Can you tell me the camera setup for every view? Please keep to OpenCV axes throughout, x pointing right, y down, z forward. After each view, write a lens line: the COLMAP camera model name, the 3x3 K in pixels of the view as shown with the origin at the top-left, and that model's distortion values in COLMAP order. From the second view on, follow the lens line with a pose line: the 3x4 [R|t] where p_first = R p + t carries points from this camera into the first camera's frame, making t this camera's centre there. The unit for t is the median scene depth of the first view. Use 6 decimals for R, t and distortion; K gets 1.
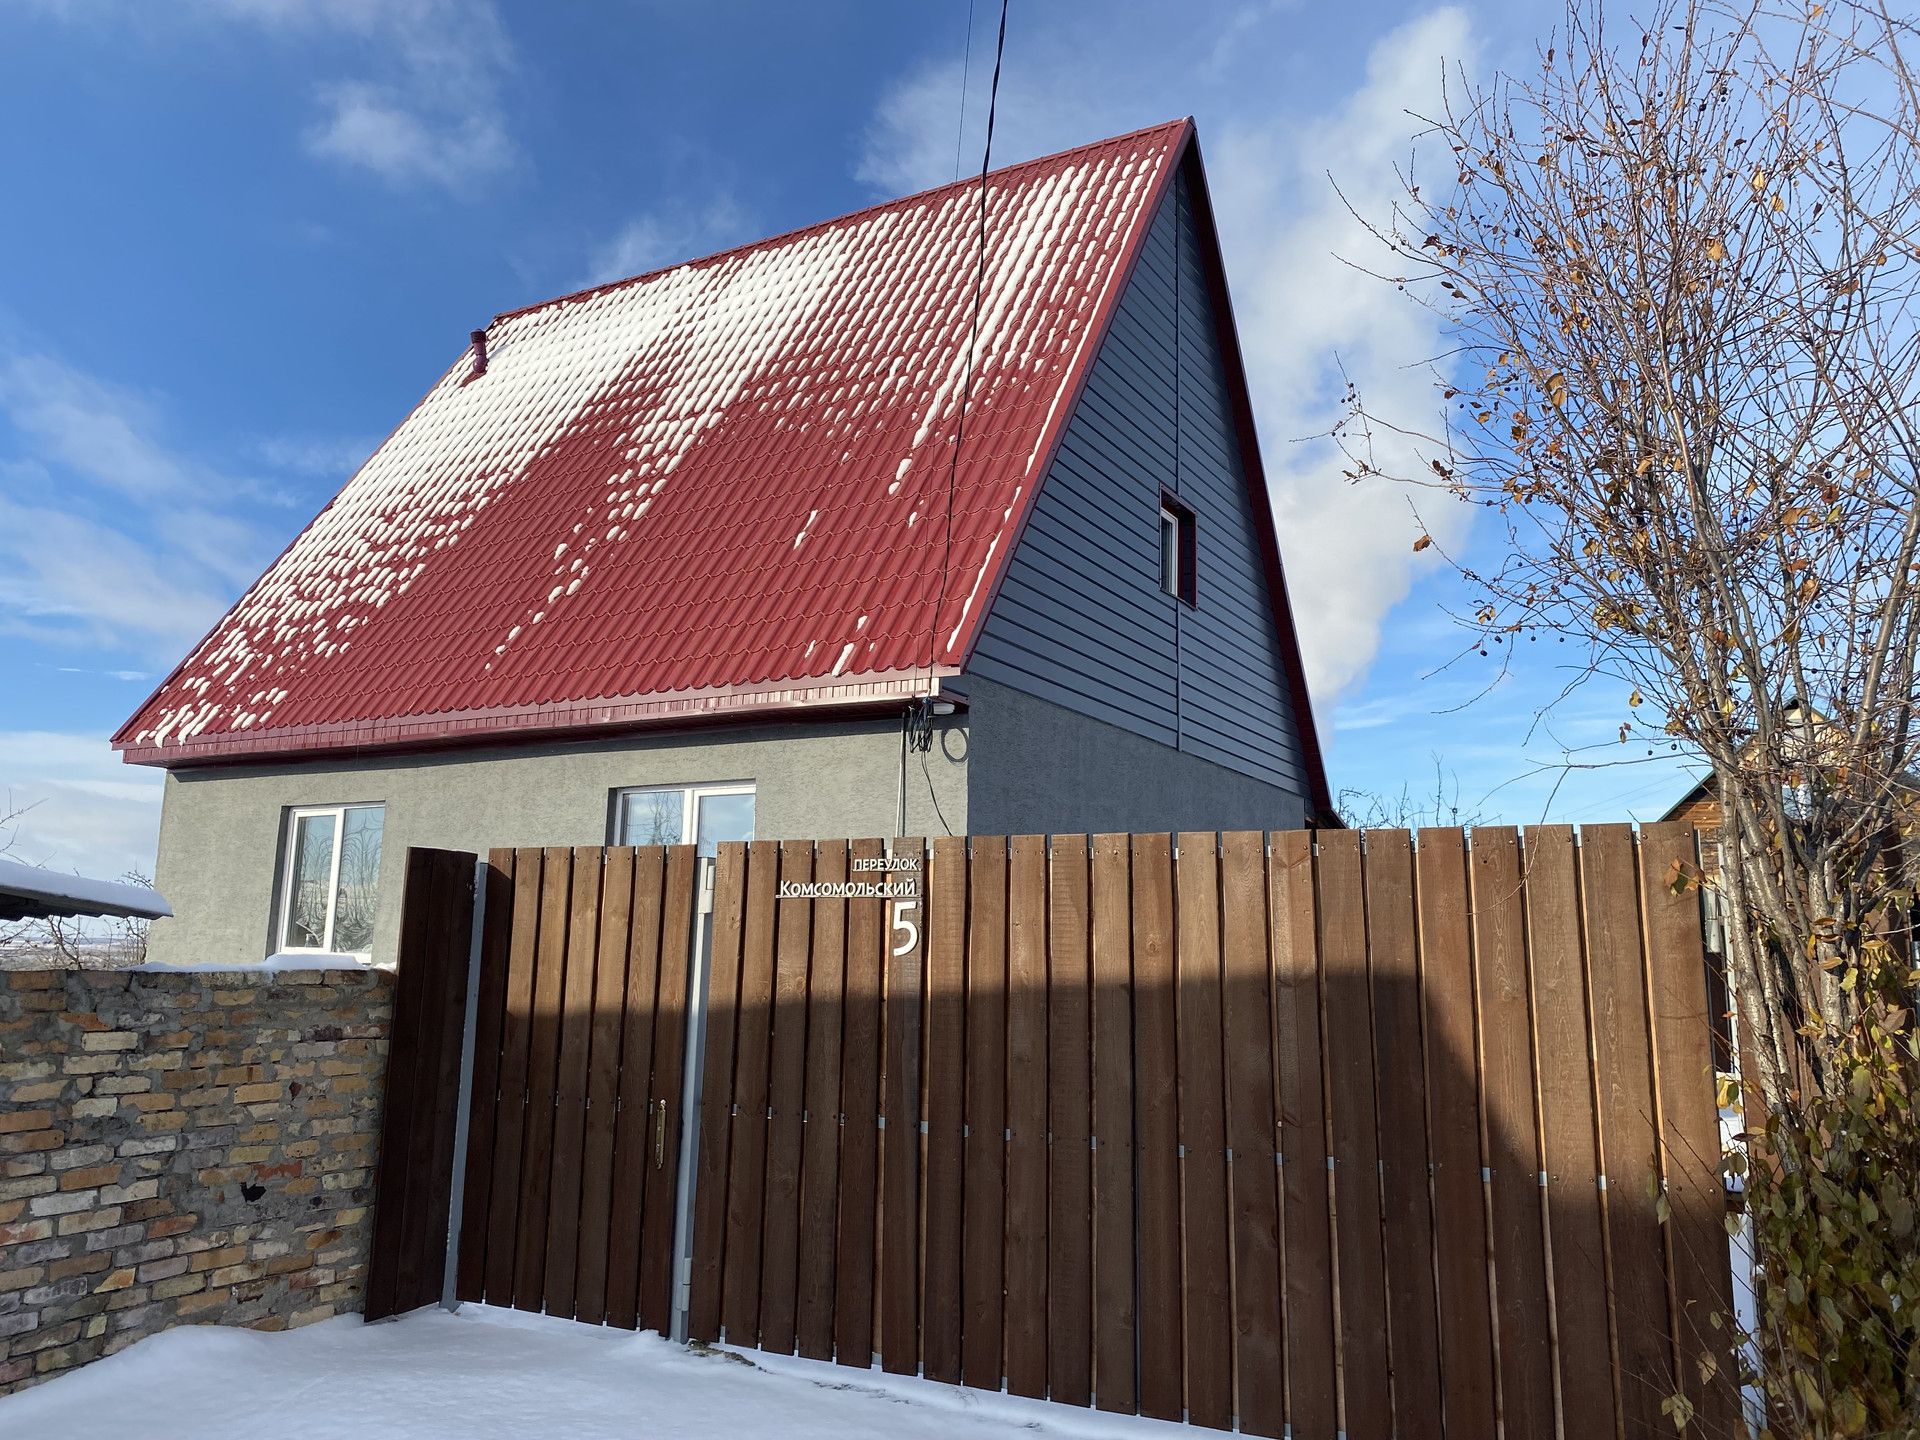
lens RADIAL K [[1556.2, 0, 960.0], [0, 1556.2, 720.0], [0, 0, 1]] dist [0.097170, -0.000805]
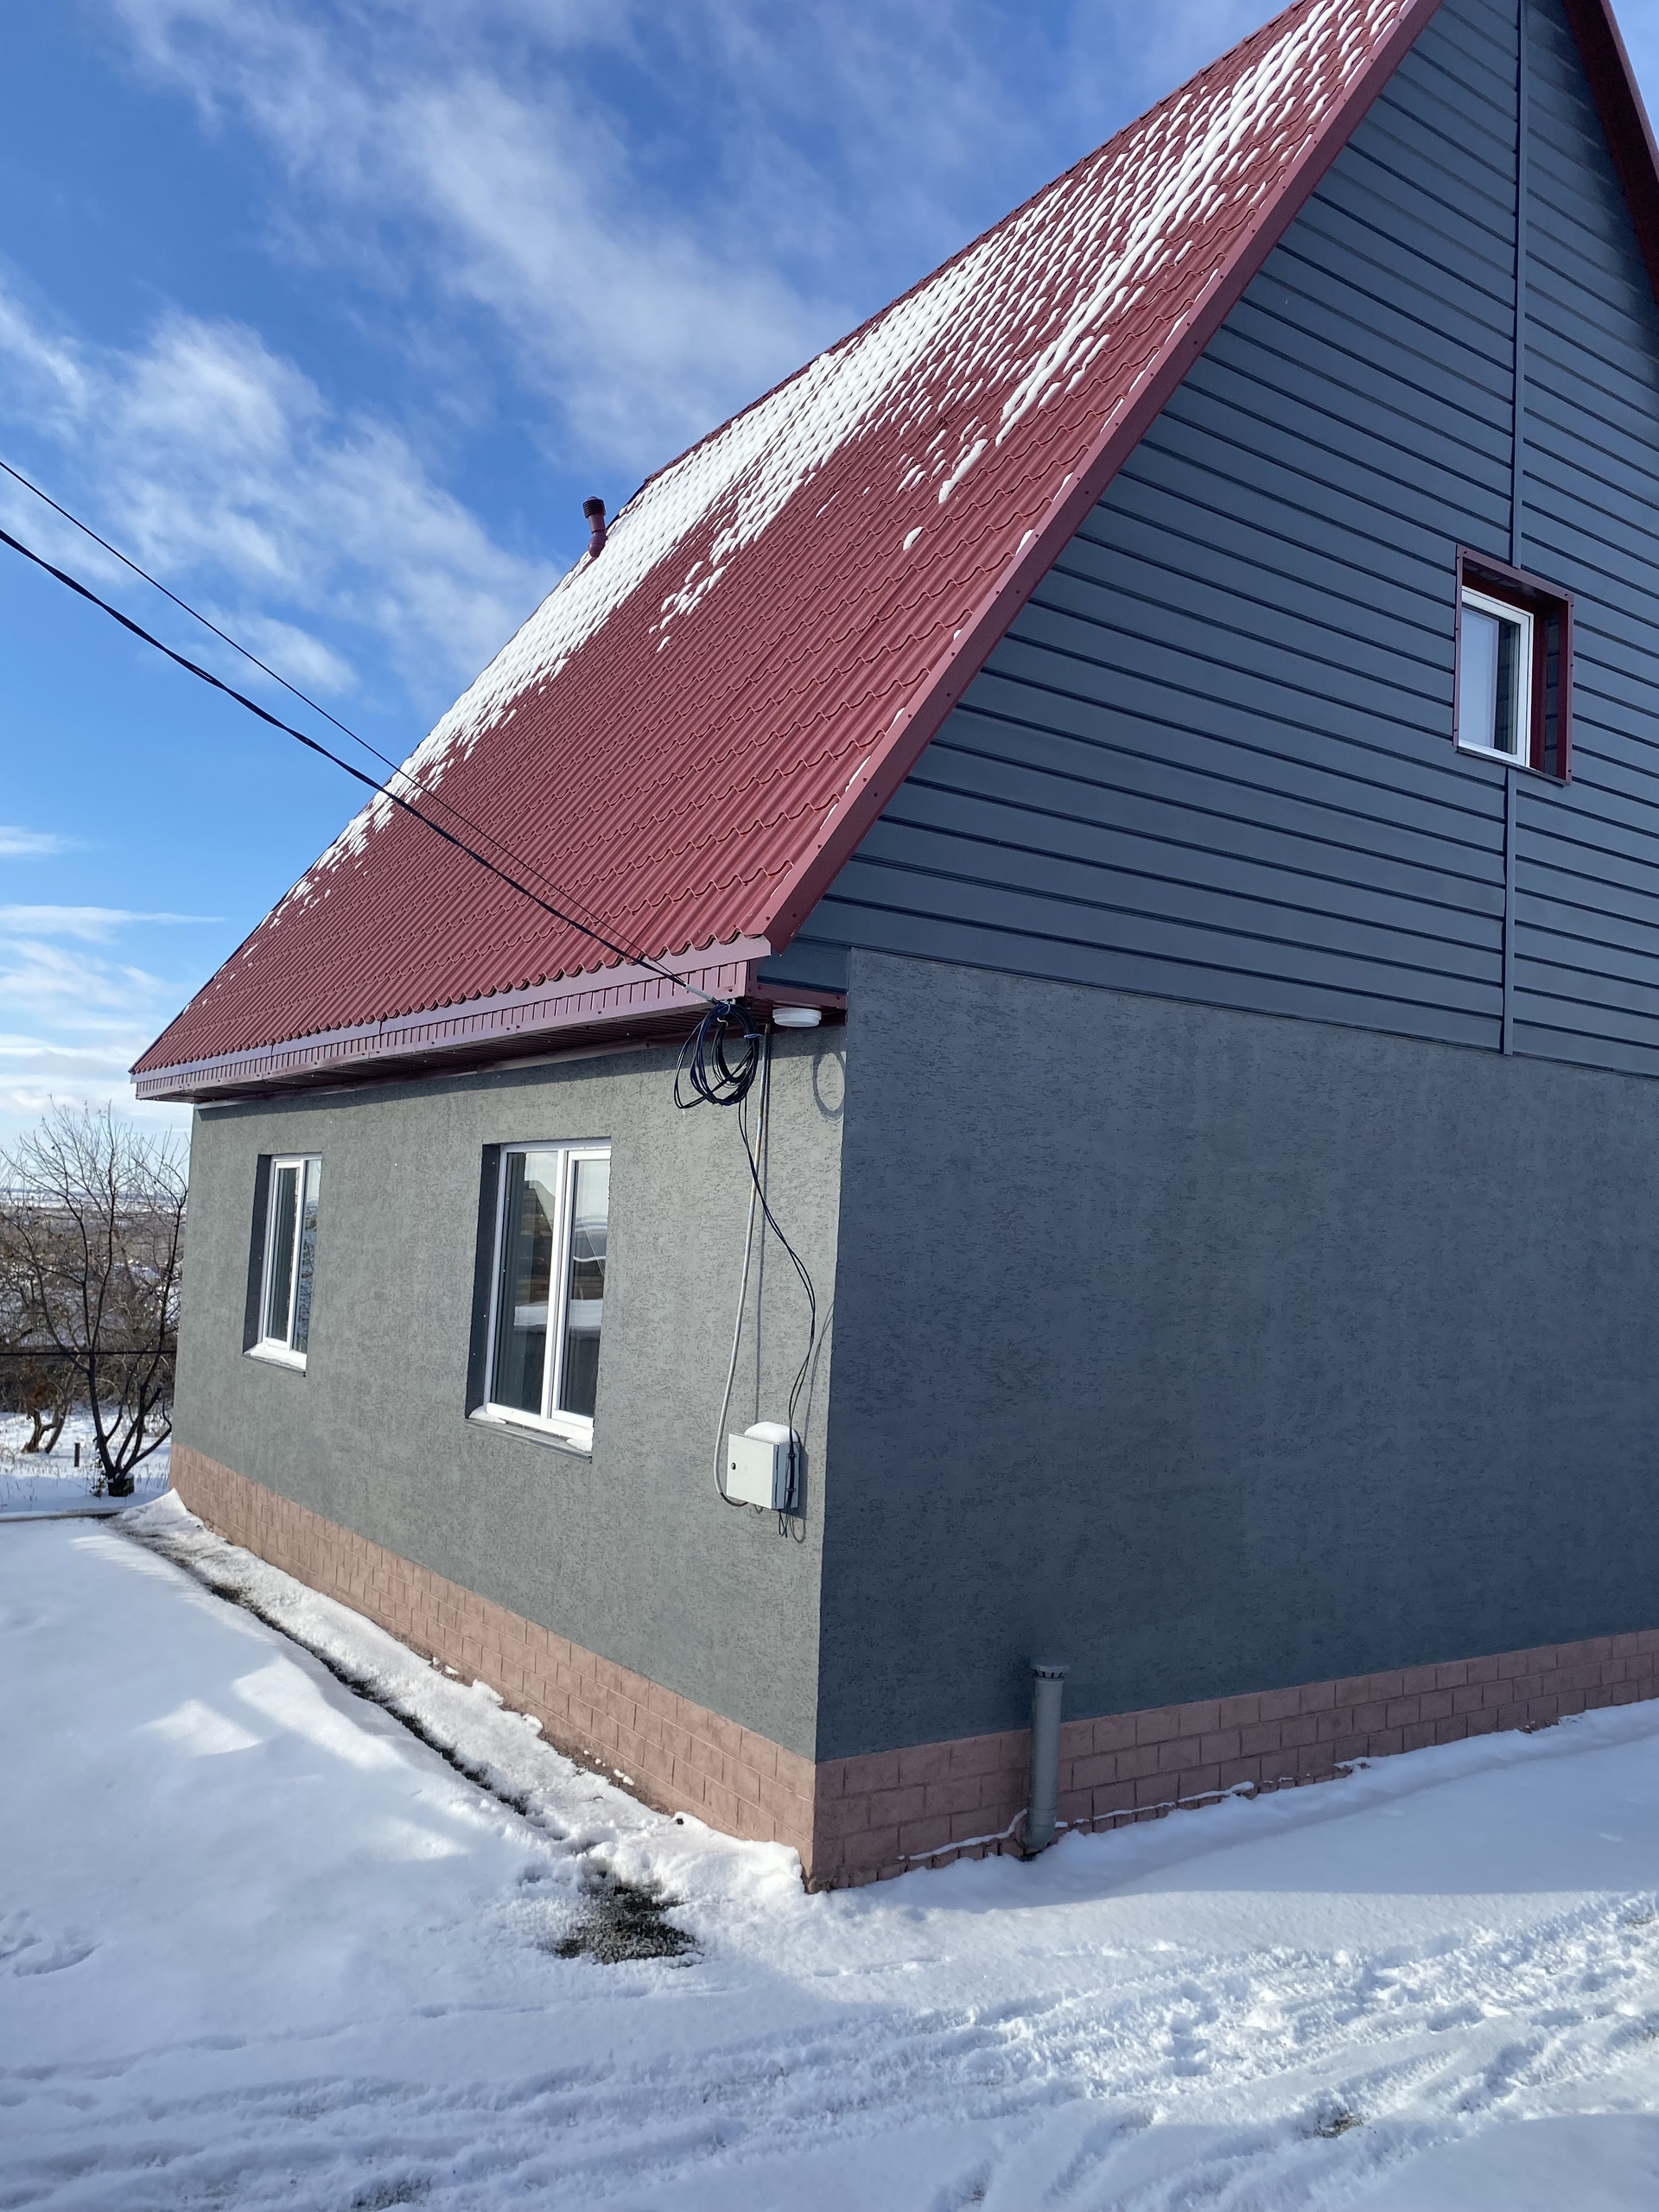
lens RADIAL K [[1762.1, 0, 696.8], [0, 1762.1, 1105.5], [0, 0, 1]] dist [-0.011441, 0.051055]
pose [[0.878981, -0.015717, -0.476597, 0.217327], [0.048637, 0.997199, 0.056815, -0.011566], [0.474370, -0.073120, 0.877284, 0.403656]]
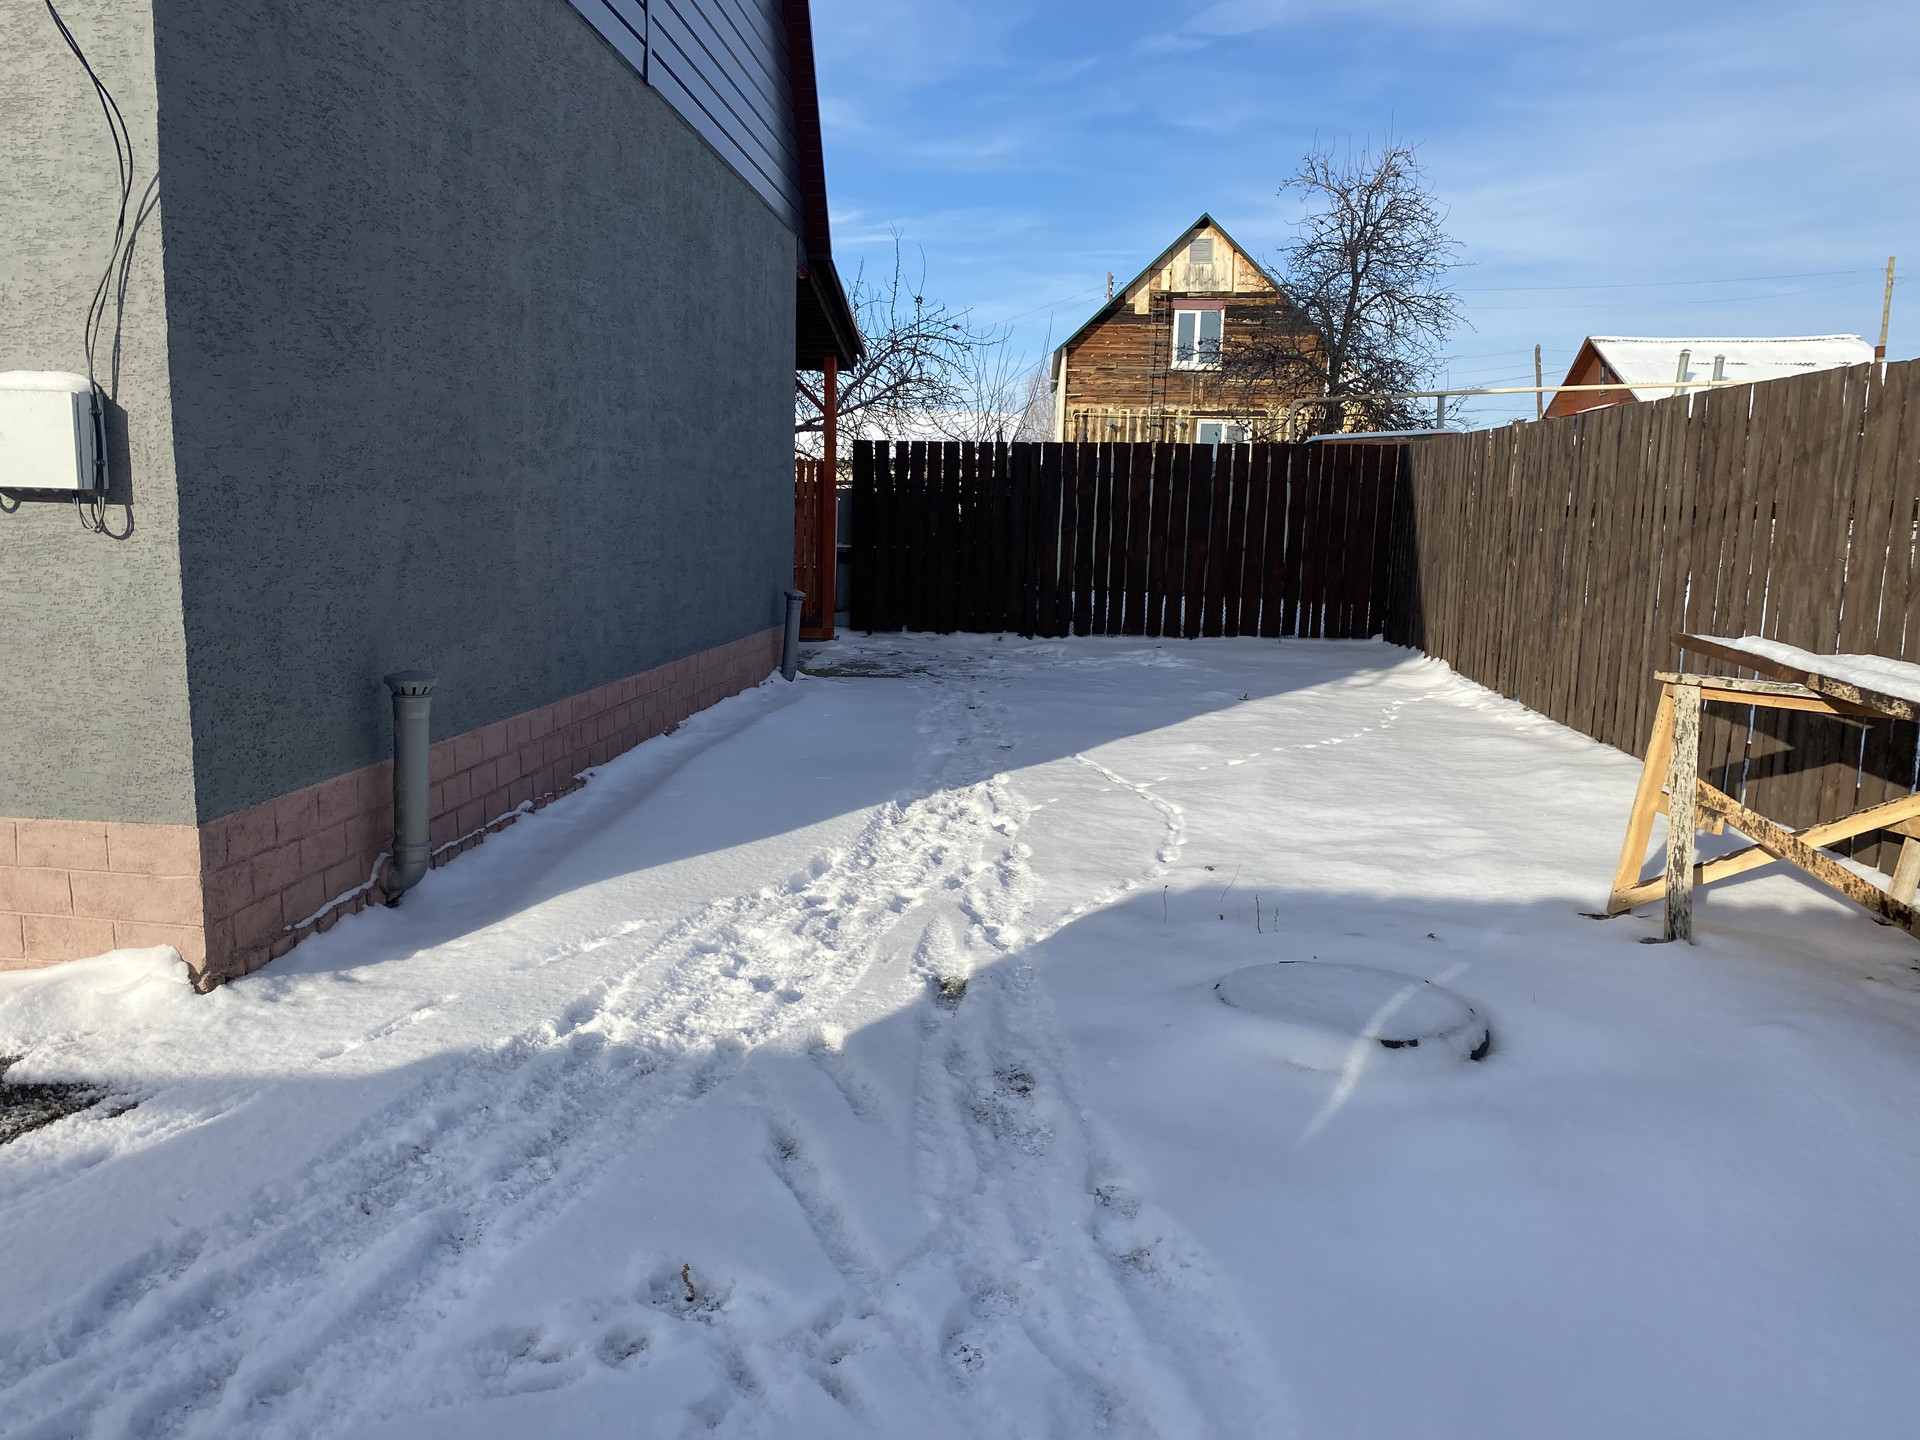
lens RADIAL K [[1556.2, 0, 960.0], [0, 1556.2, 720.0], [0, 0, 1]] dist [0.097170, -0.000805]
pose [[0.917979, -0.052738, 0.393107, 0.017177], [-0.065905, 0.957061, 0.282295, 0.081307], [-0.391115, -0.285048, 0.875086, 0.499797]]
